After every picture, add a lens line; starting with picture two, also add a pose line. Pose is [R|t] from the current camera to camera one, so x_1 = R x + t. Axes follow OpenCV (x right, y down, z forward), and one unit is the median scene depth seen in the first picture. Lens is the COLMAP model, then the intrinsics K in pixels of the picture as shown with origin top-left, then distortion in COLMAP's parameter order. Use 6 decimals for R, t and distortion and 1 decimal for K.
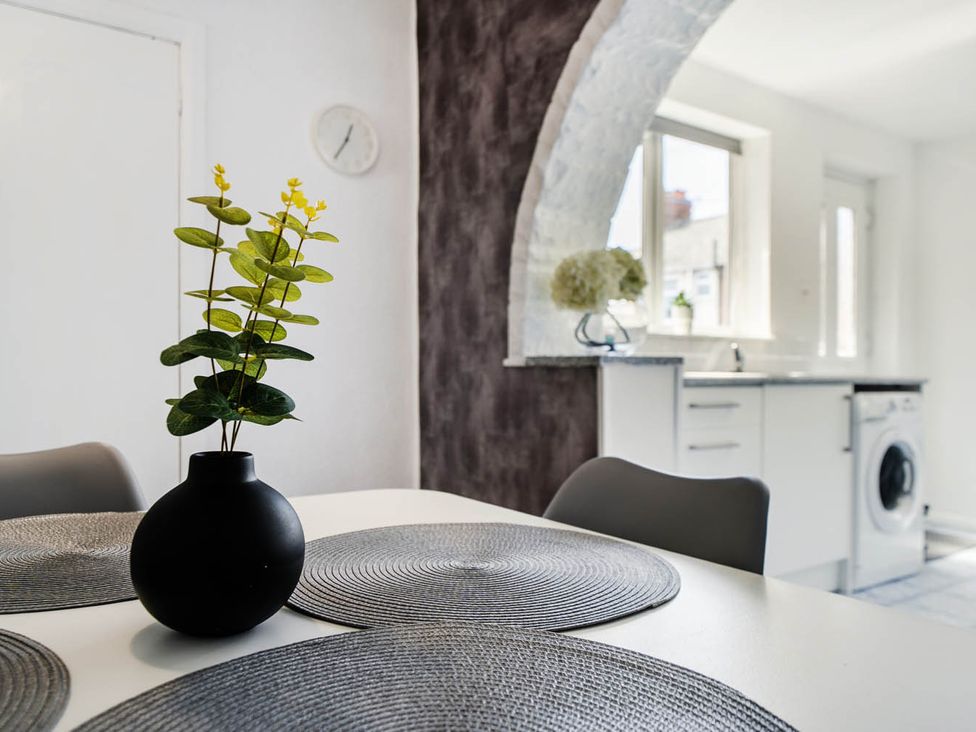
lens RADIAL K [[751.2, 0, 490.7], [0, 751.2, 368.1], [0, 0, 1]] dist [0.004008, 0.001948]
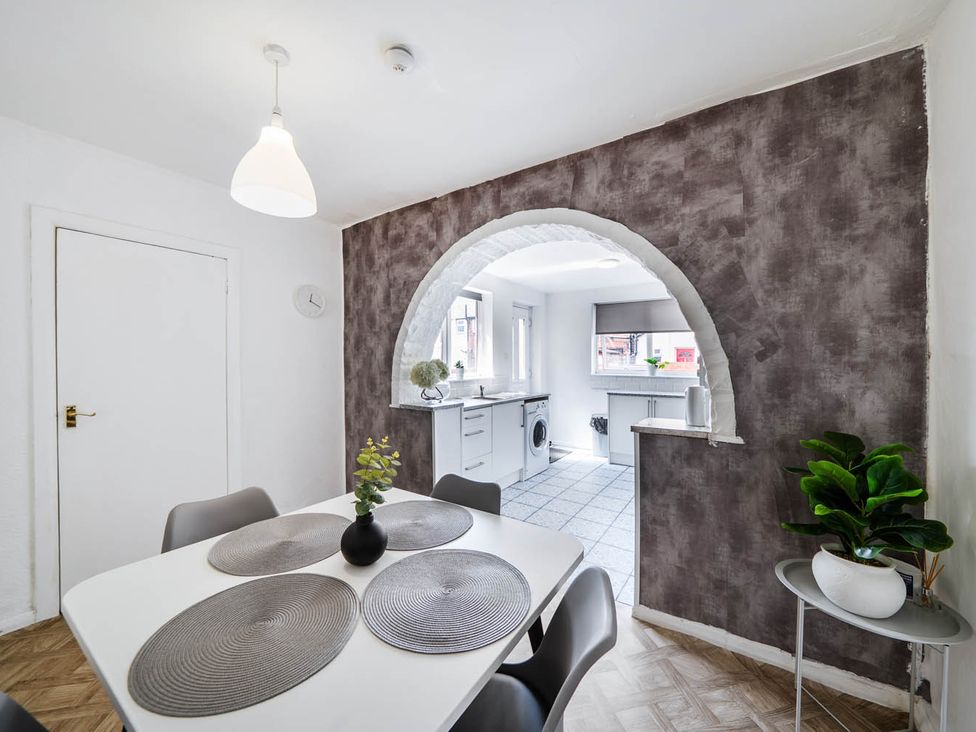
lens RADIAL K [[377.5, 0, 492.1], [0, 377.5, 358.1], [0, 0, 1]] dist [-0.008812, -0.000722]
pose [[0.935561, -0.005385, 0.353125, -0.093532], [0.008383, 0.999941, -0.006962, -0.139532], [-0.353067, 0.009473, 0.935550, -0.208226]]
